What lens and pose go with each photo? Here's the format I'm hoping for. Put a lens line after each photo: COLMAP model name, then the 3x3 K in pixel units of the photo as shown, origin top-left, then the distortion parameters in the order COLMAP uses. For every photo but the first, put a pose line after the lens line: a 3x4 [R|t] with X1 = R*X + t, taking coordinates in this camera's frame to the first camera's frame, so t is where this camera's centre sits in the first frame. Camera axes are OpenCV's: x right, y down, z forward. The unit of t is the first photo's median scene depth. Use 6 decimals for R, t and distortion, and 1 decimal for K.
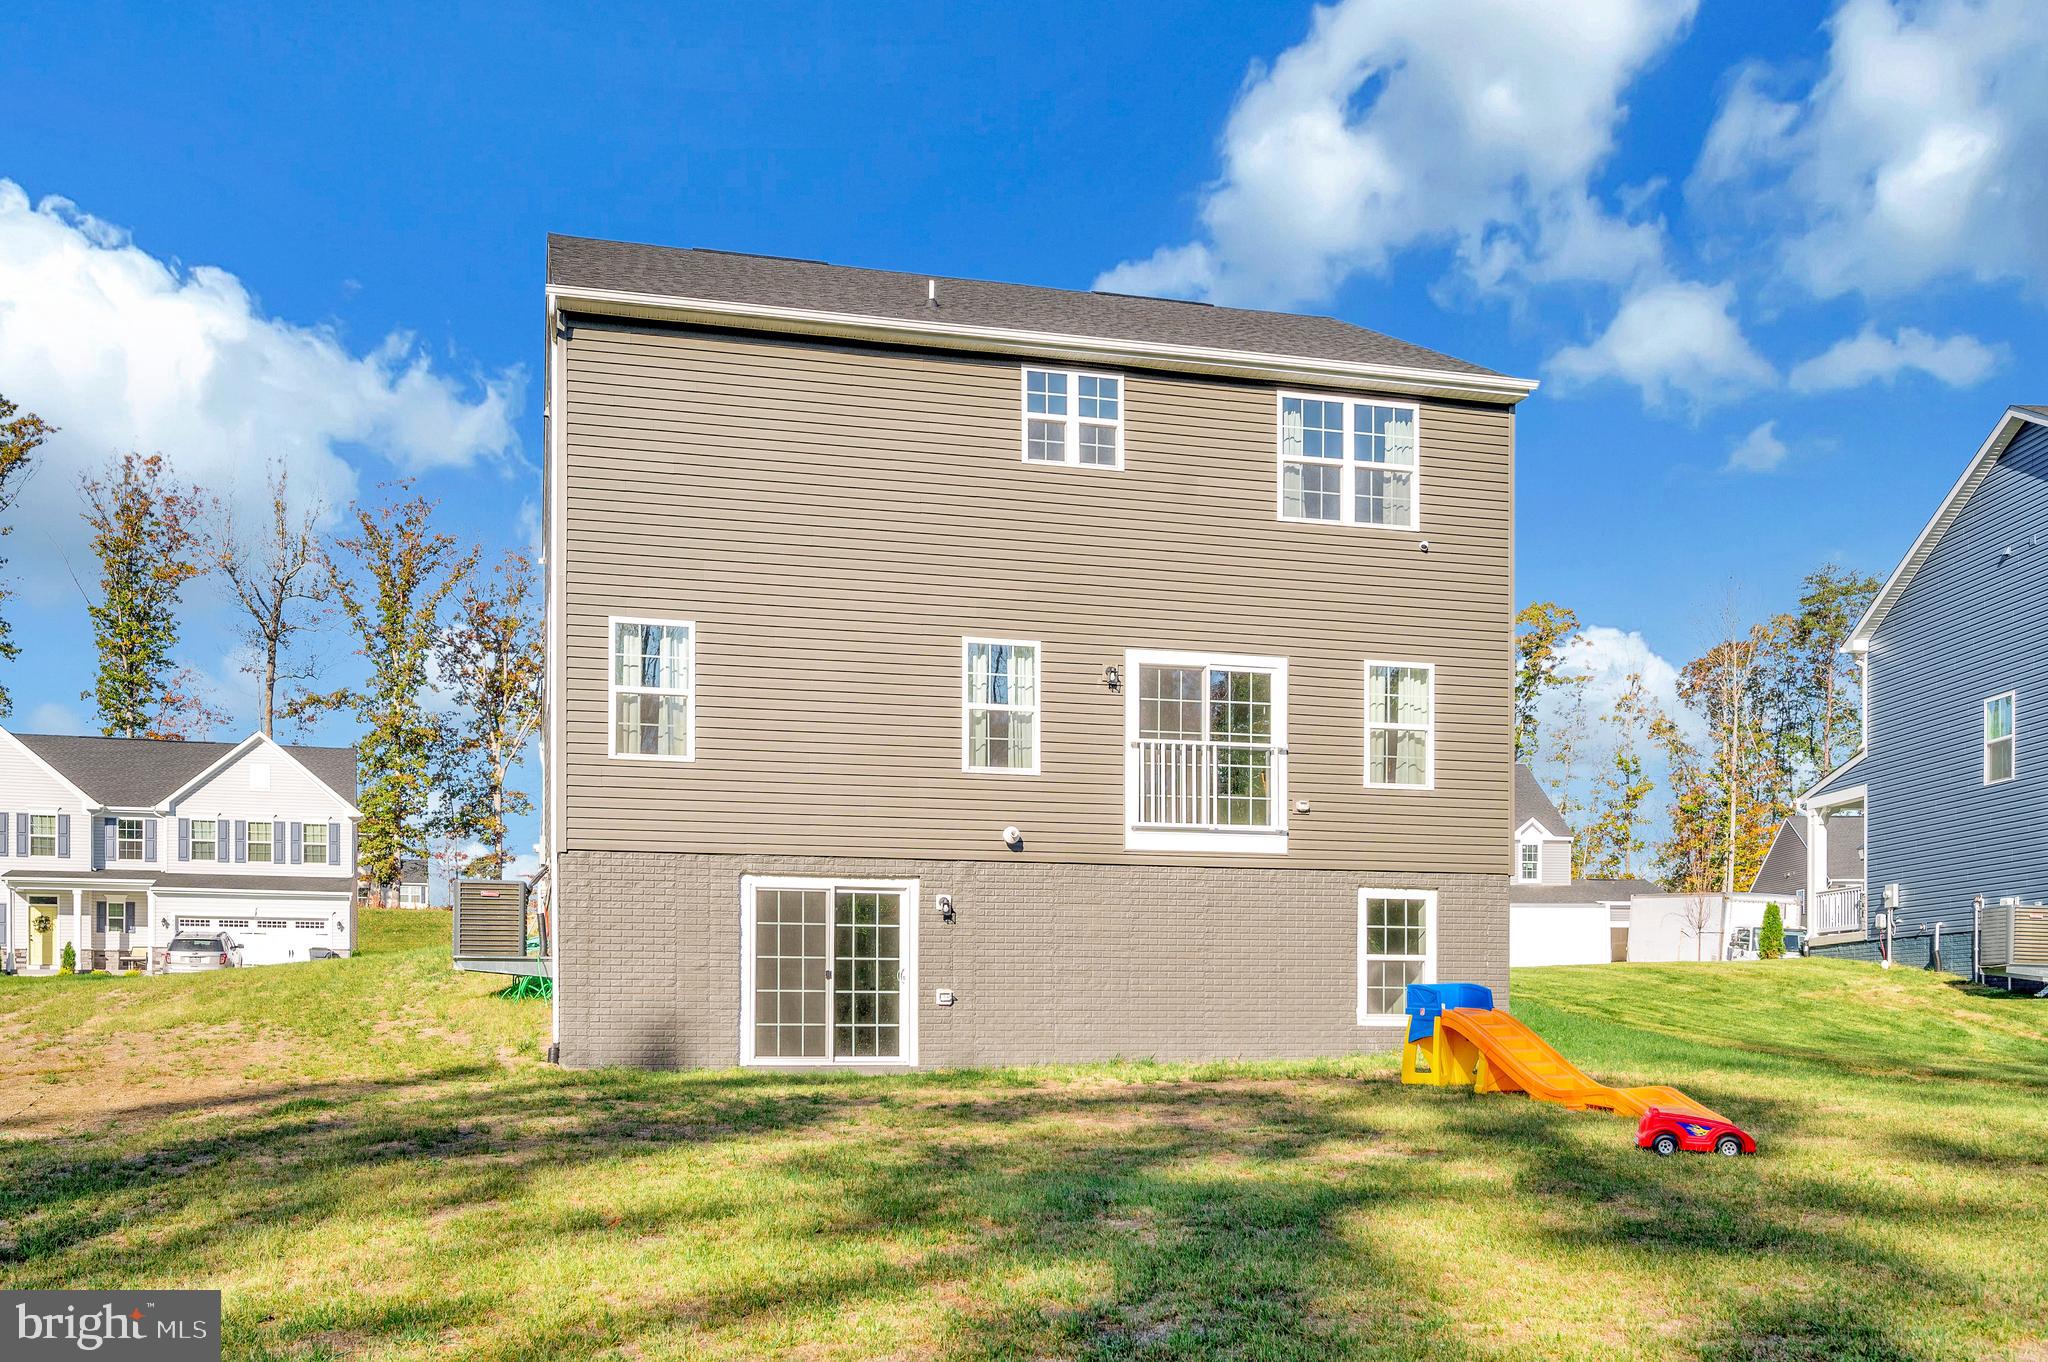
lens RADIAL K [[1969.6, 0, 1025.2], [0, 1969.6, 680.0], [0, 0, 1]] dist [0.003509, 0.000000]
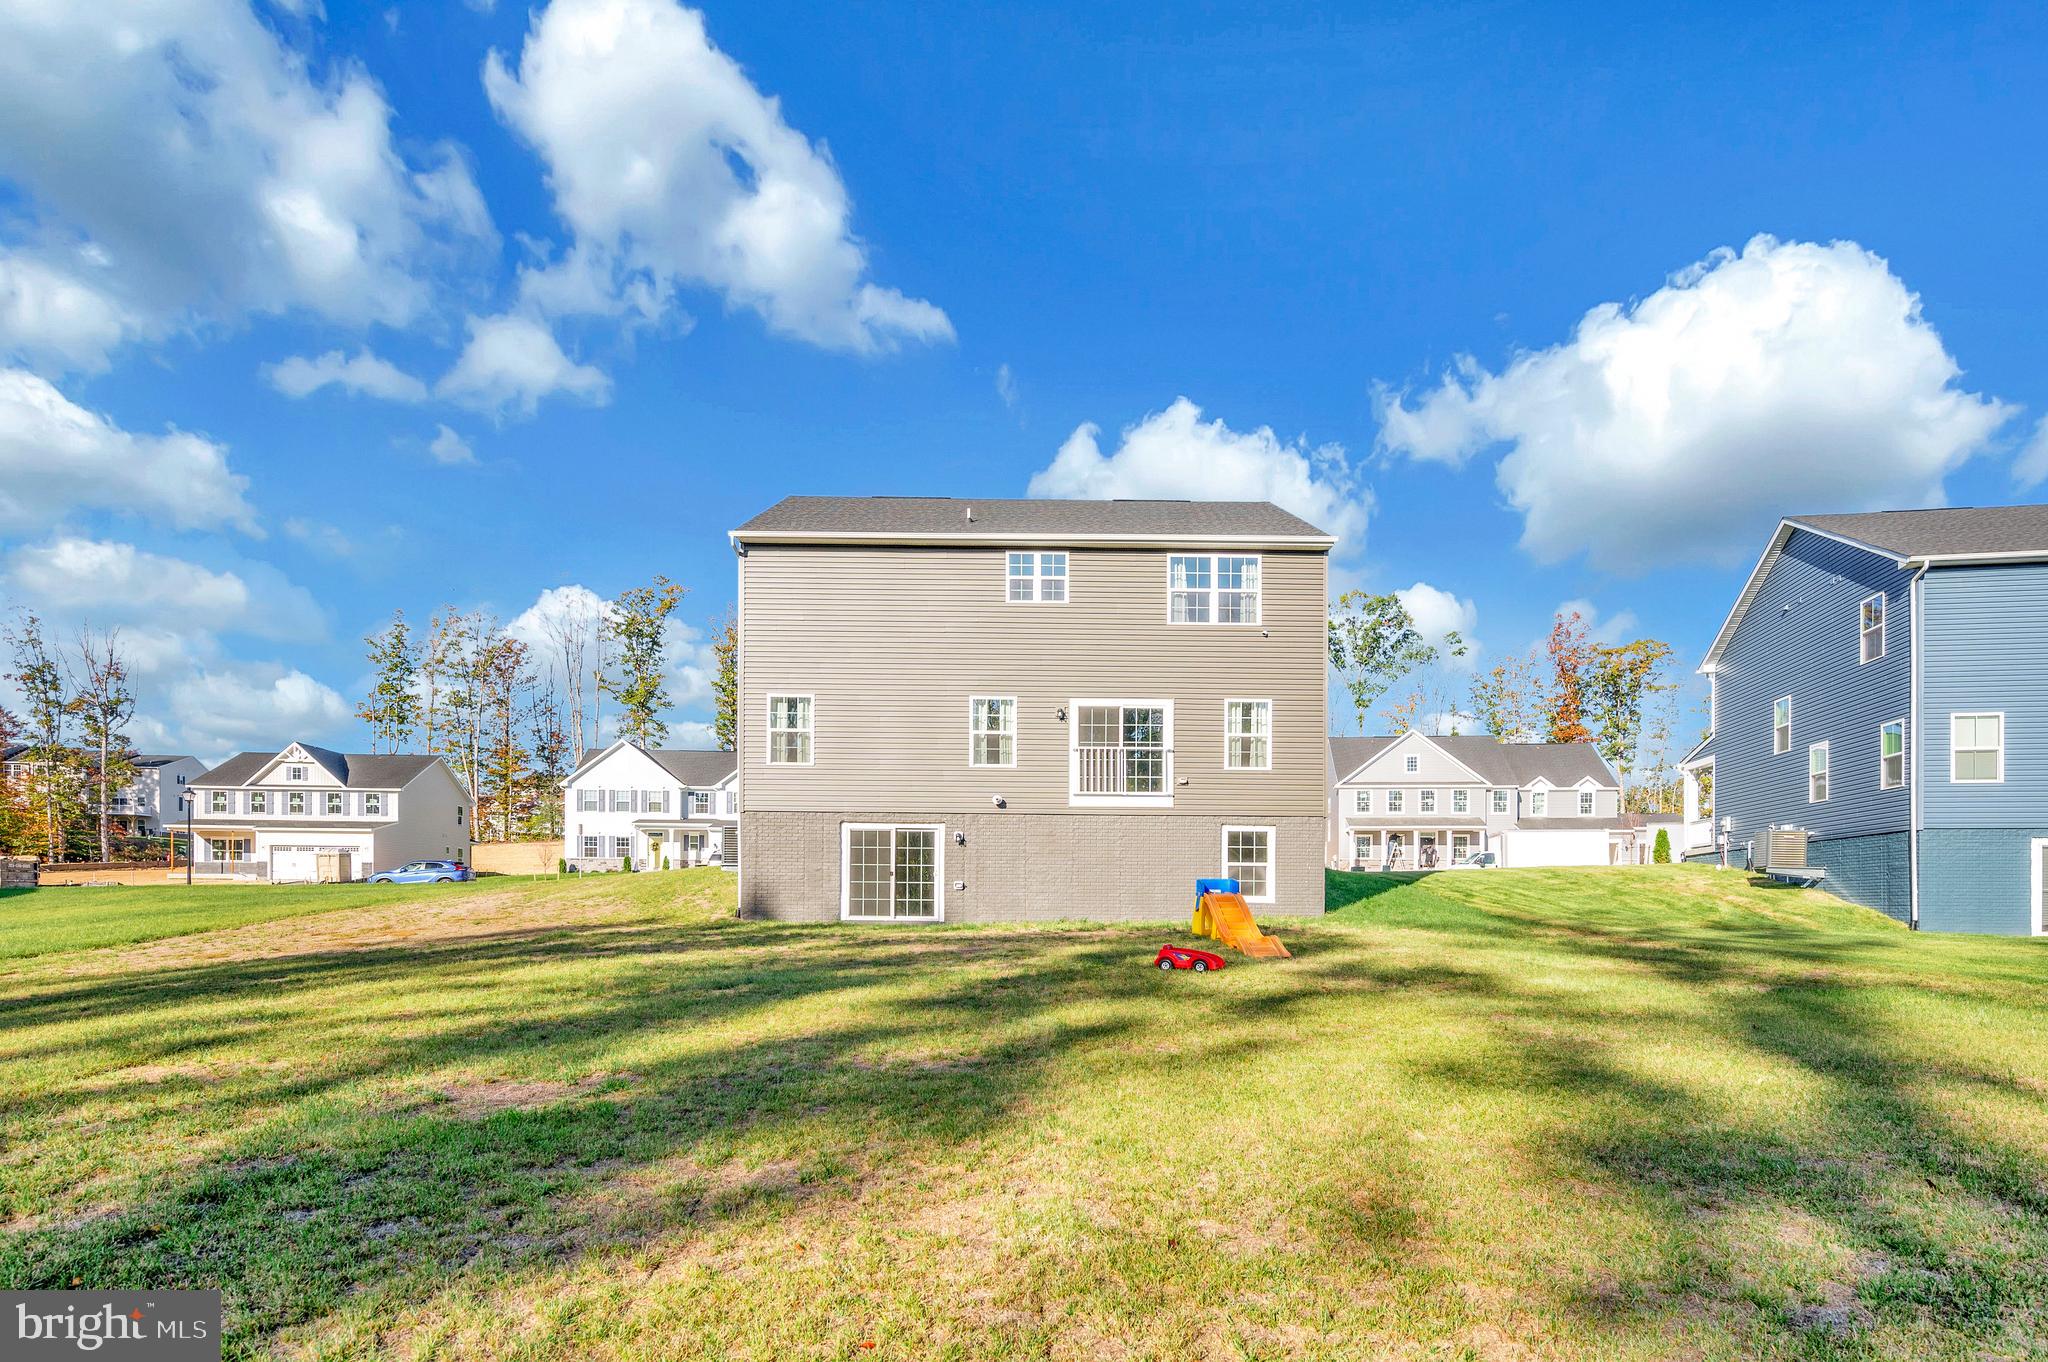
lens RADIAL K [[1119.7, 0, 1029.1], [0, 1119.7, 688.7], [0, 0, 1]] dist [0.006877, 0.001449]
pose [[0.978272, -0.033087, -0.204668, 0.222353], [0.030239, 0.999398, -0.017028, -0.008038], [0.205109, 0.010469, 0.978683, -0.045497]]
